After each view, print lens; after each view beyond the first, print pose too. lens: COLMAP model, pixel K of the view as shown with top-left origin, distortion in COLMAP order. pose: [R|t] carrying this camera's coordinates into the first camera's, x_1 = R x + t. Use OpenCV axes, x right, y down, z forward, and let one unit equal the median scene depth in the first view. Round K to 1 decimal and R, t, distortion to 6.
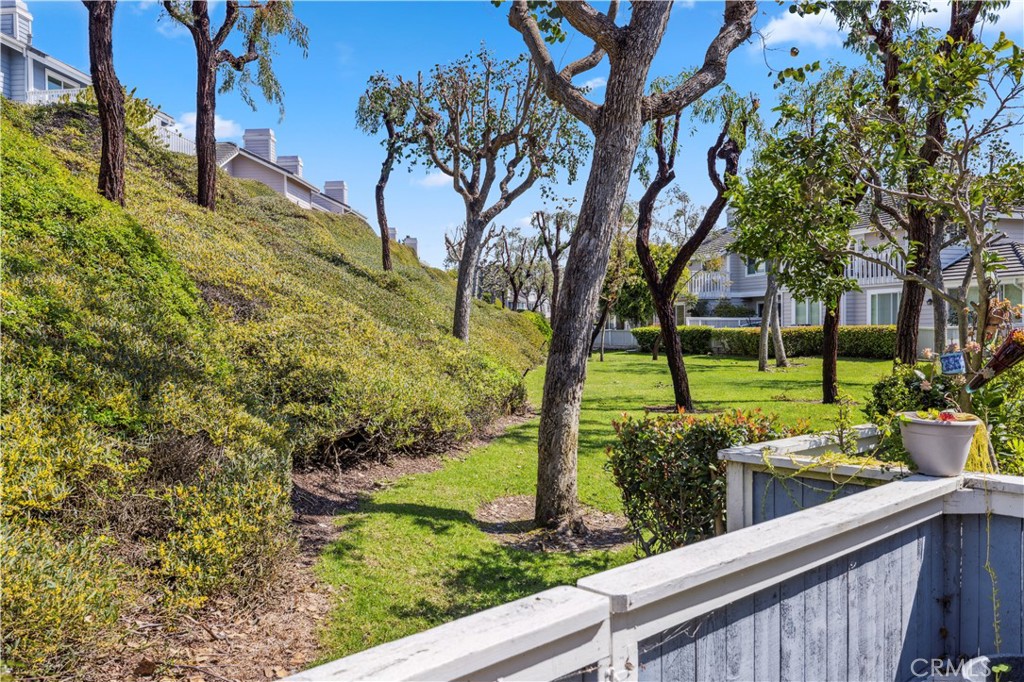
lens RADIAL K [[797.3, 0, 510.7], [0, 797.3, 341.7], [0, 0, 1]] dist [0.004136, -0.004511]
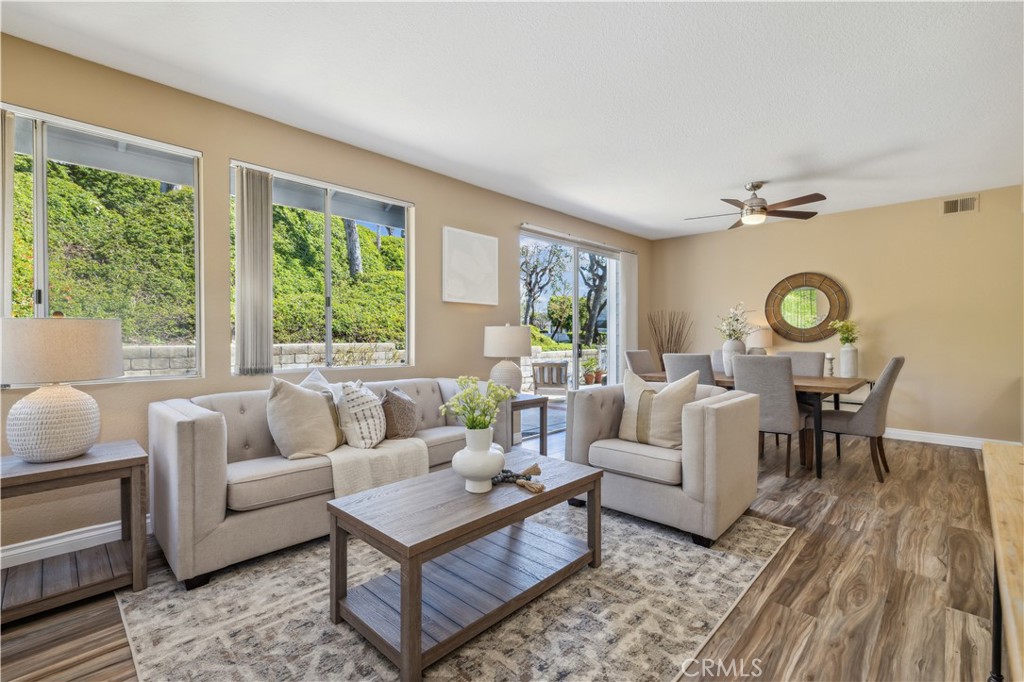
lens RADIAL K [[451.0, 0, 504.8], [0, 451.0, 342.8], [0, 0, 1]] dist [0.004585, -0.000141]
pose [[0.997821, 0.003890, 0.065871, -0.254822], [-0.003990, 0.999991, 0.001386, 0.027049], [-0.065865, -0.001646, 0.997827, -0.709897]]
